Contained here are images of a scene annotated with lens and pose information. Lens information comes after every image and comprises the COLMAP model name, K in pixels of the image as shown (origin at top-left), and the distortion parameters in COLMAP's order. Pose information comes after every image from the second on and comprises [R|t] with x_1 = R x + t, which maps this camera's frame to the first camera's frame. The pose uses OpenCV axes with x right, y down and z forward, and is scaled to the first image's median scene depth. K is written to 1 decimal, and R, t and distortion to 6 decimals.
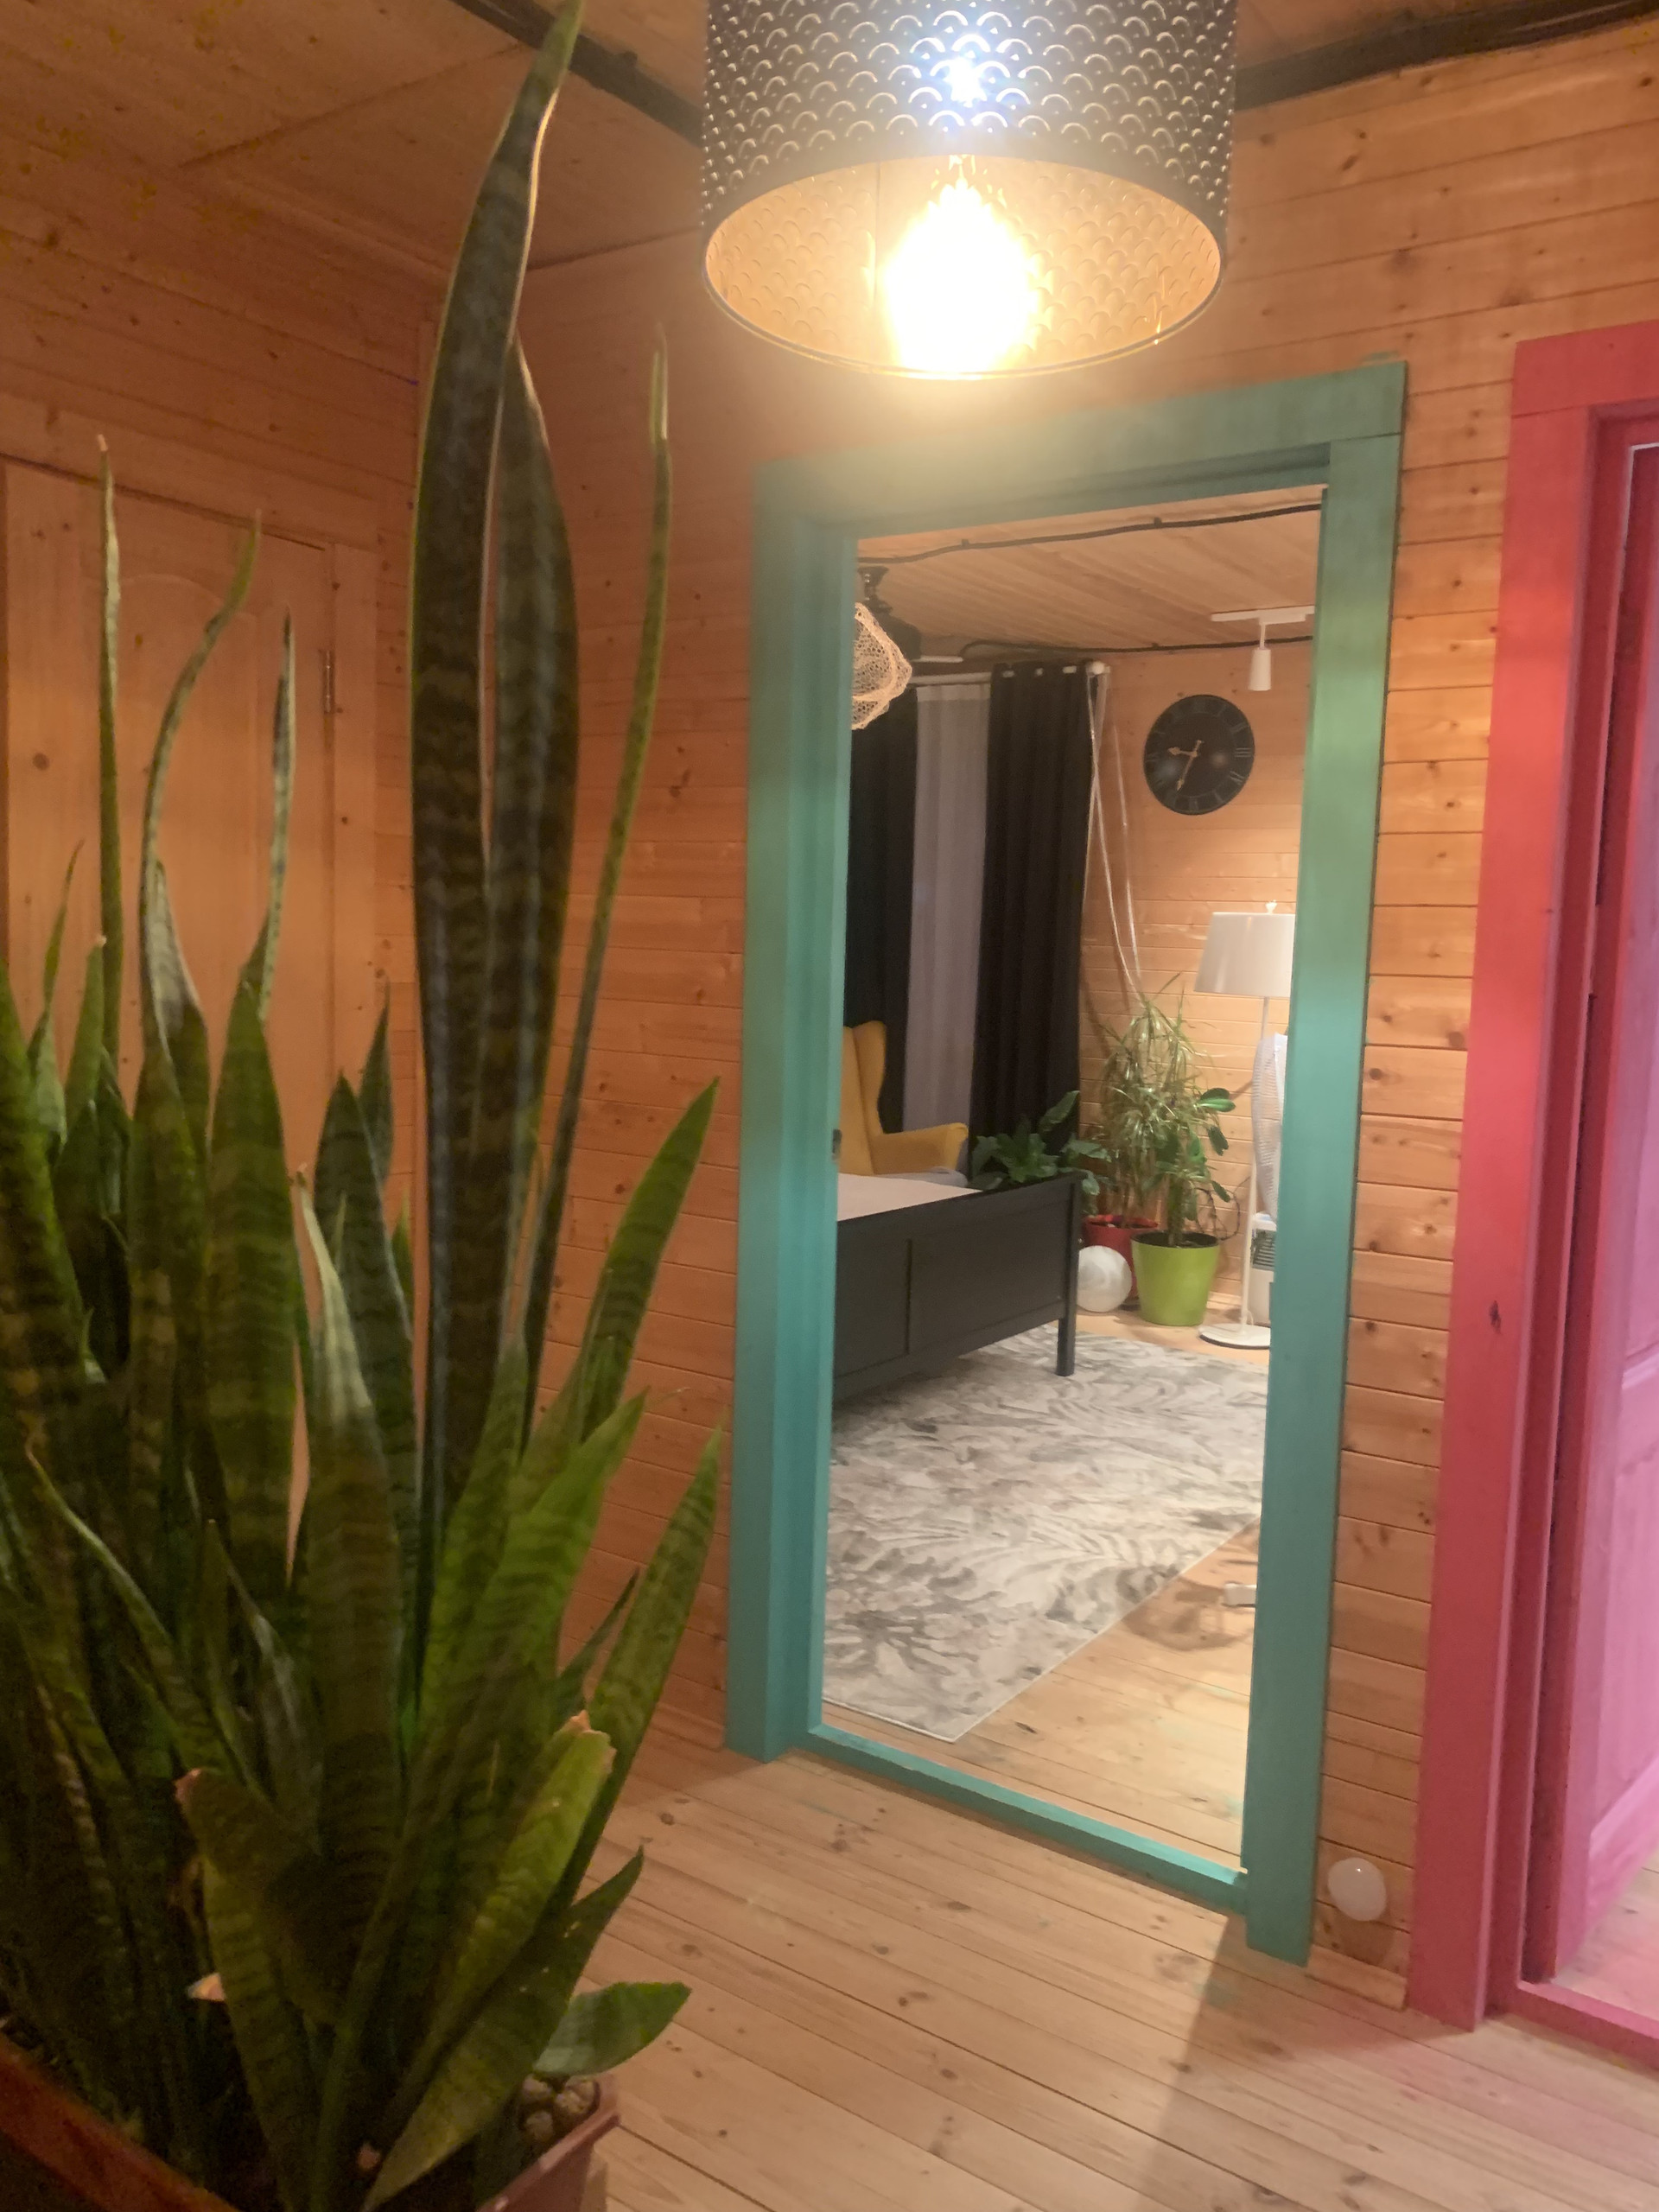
lens RADIAL K [[1687.7, 0, 843.2], [0, 1687.7, 1113.0], [0, 0, 1]] dist [0.025944, -0.043359]
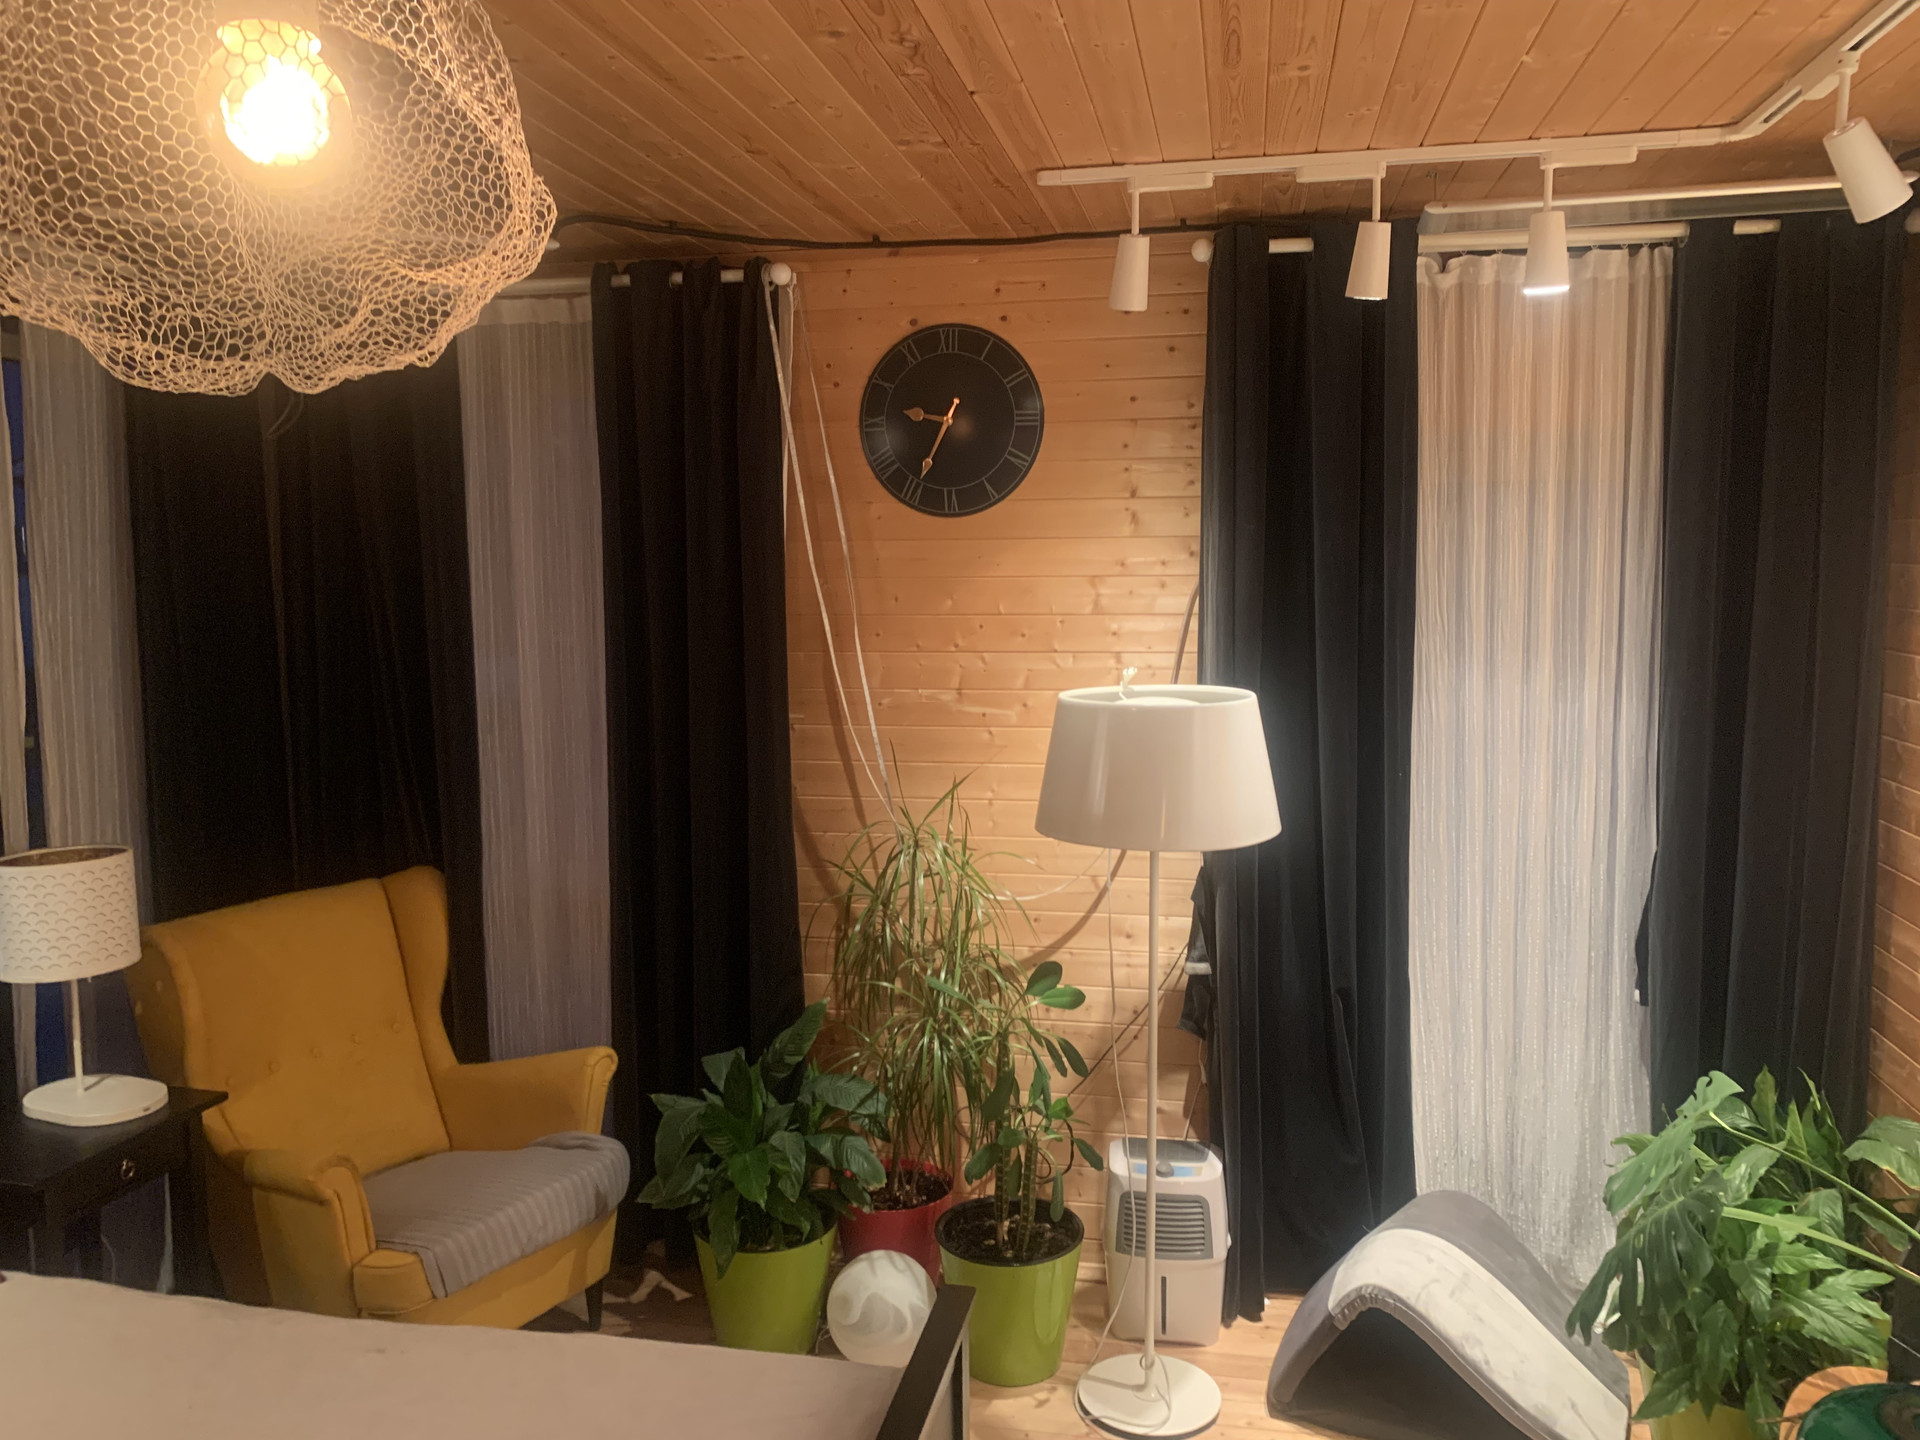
lens RADIAL K [[1464.9, 0, 968.0], [0, 1464.9, 713.8], [0, 0, 1]] dist [0.025944, -0.043359]
pose [[0.912235, -0.083752, 0.401015, -0.010244], [0.081988, 0.996399, 0.021591, -0.118759], [-0.401380, 0.013182, 0.915817, 0.520383]]
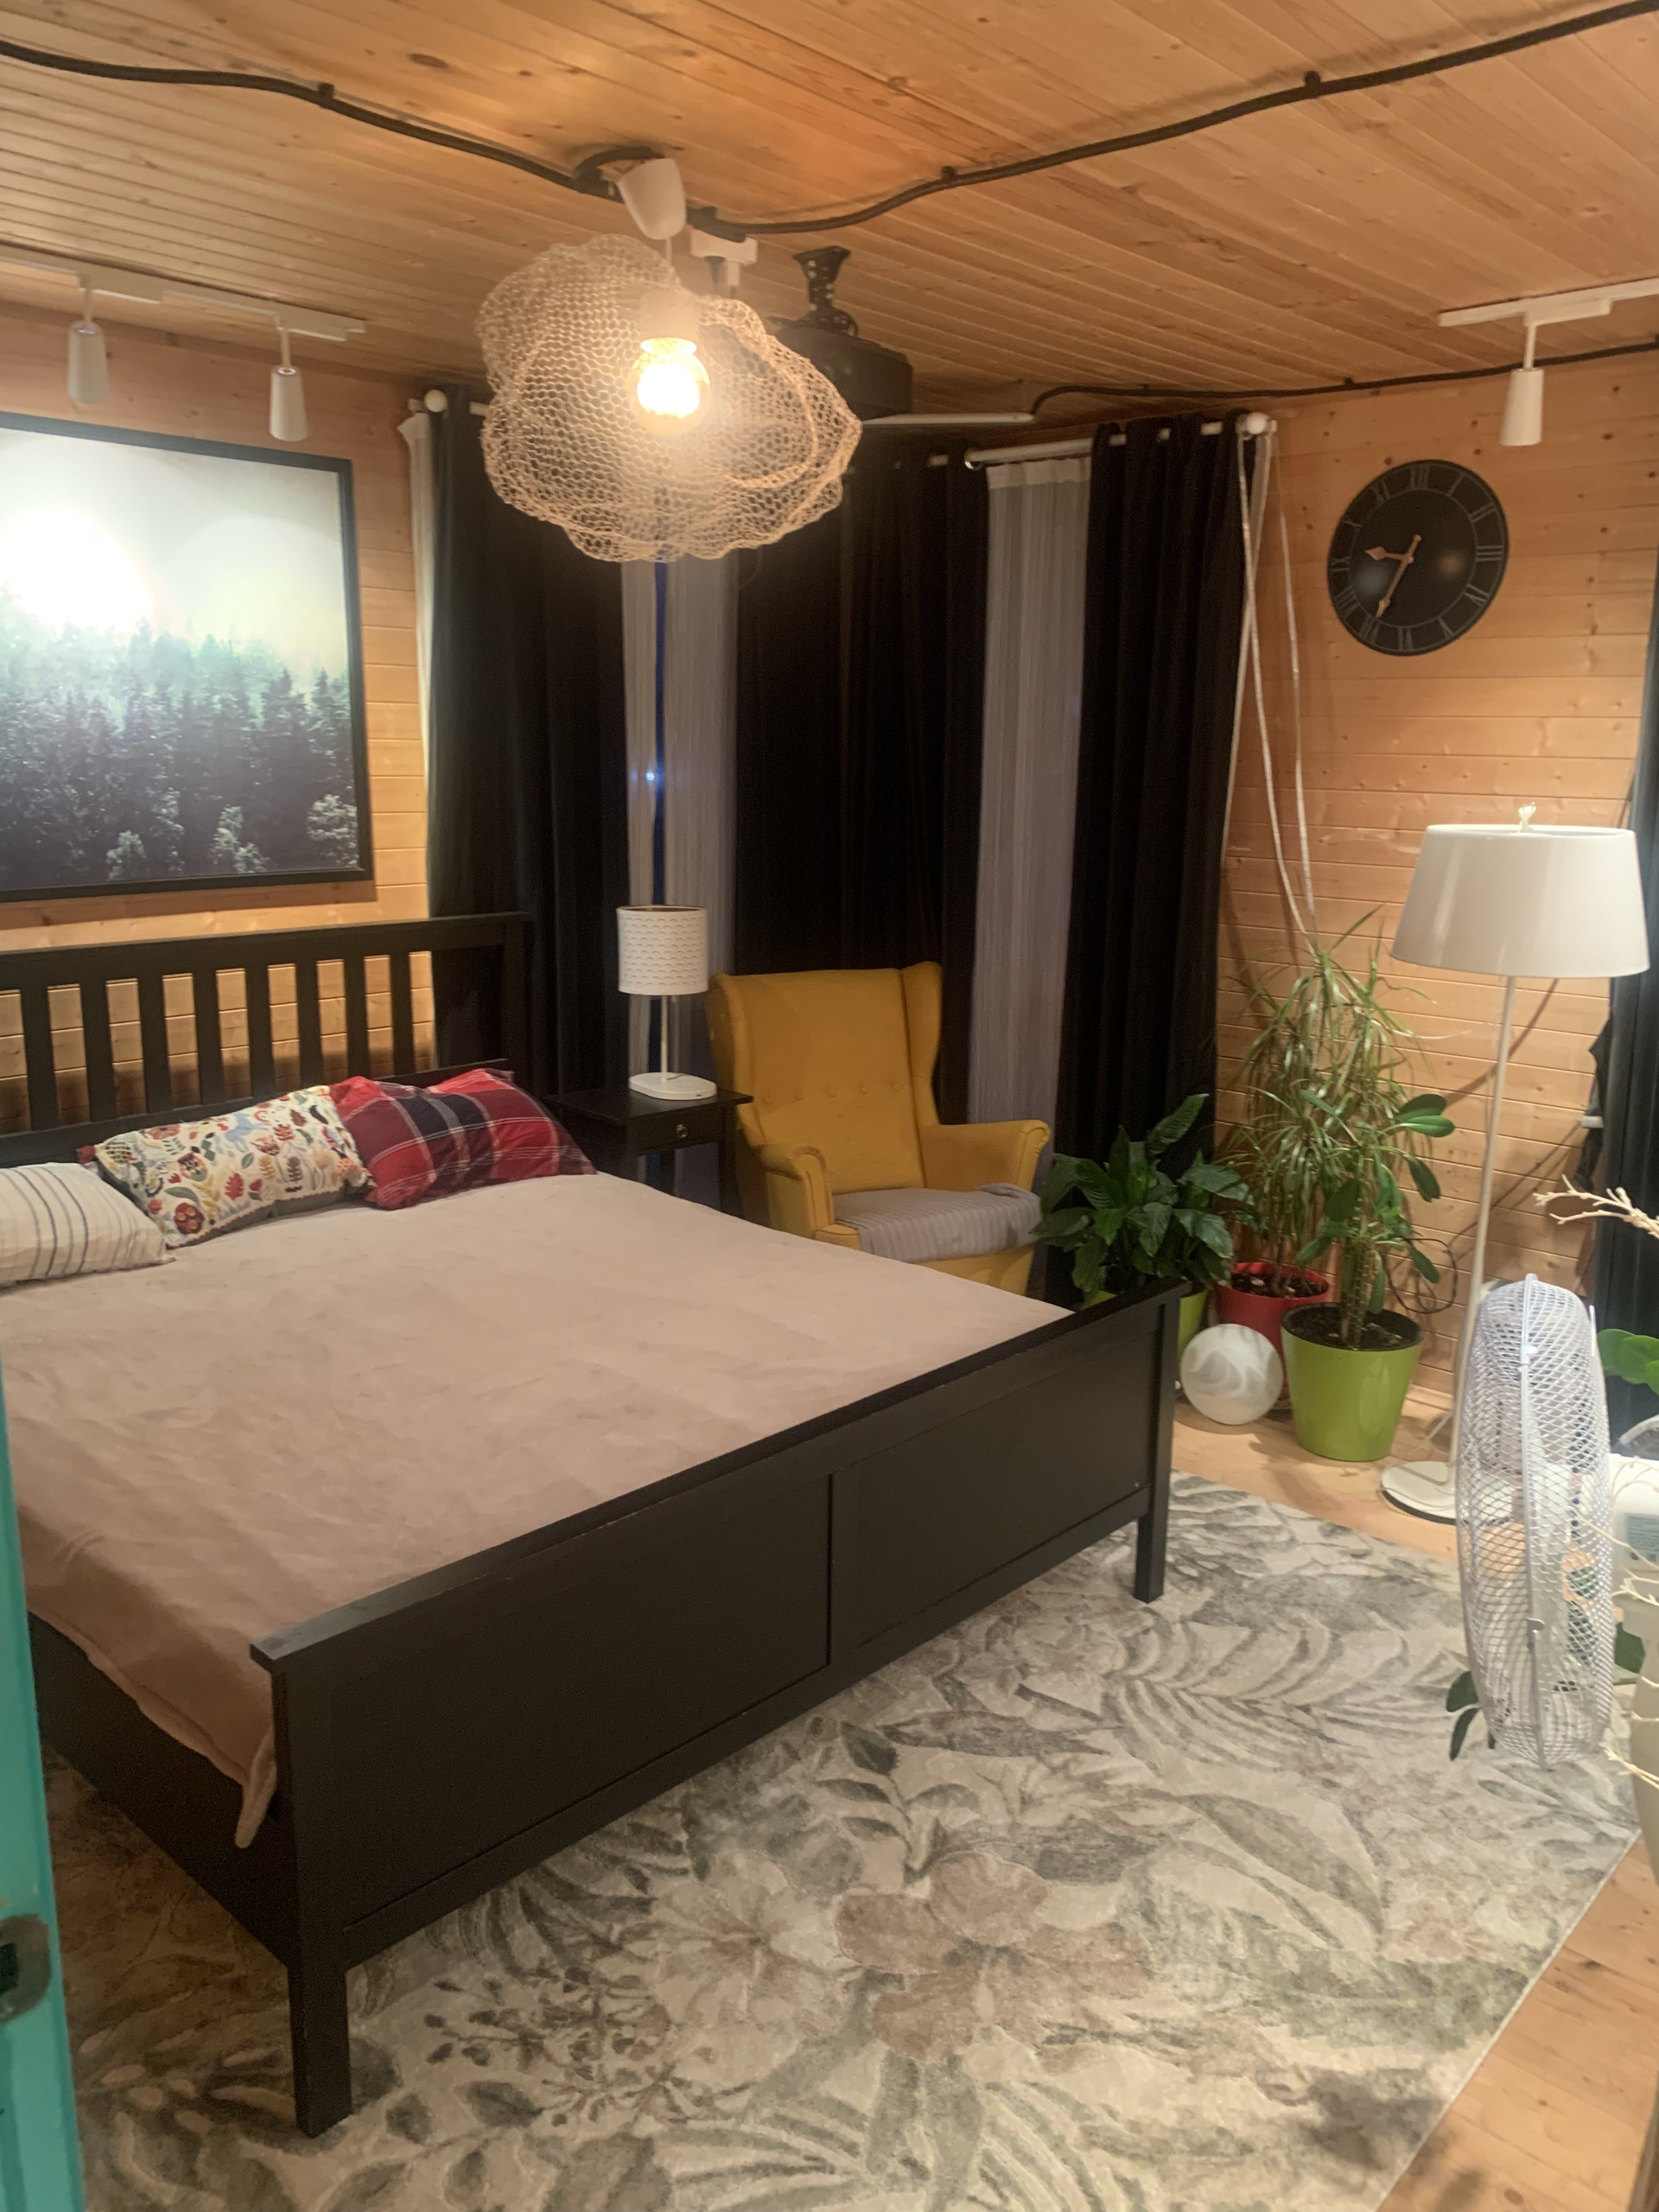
lens RADIAL K [[1687.7, 0, 820.8], [0, 1687.7, 1111.9], [0, 0, 1]] dist [0.025944, -0.043359]
pose [[0.989871, 0.011555, -0.141501, 0.084838], [0.003807, 0.994164, 0.107815, -0.078172], [0.141921, -0.107262, 0.984049, 0.335556]]
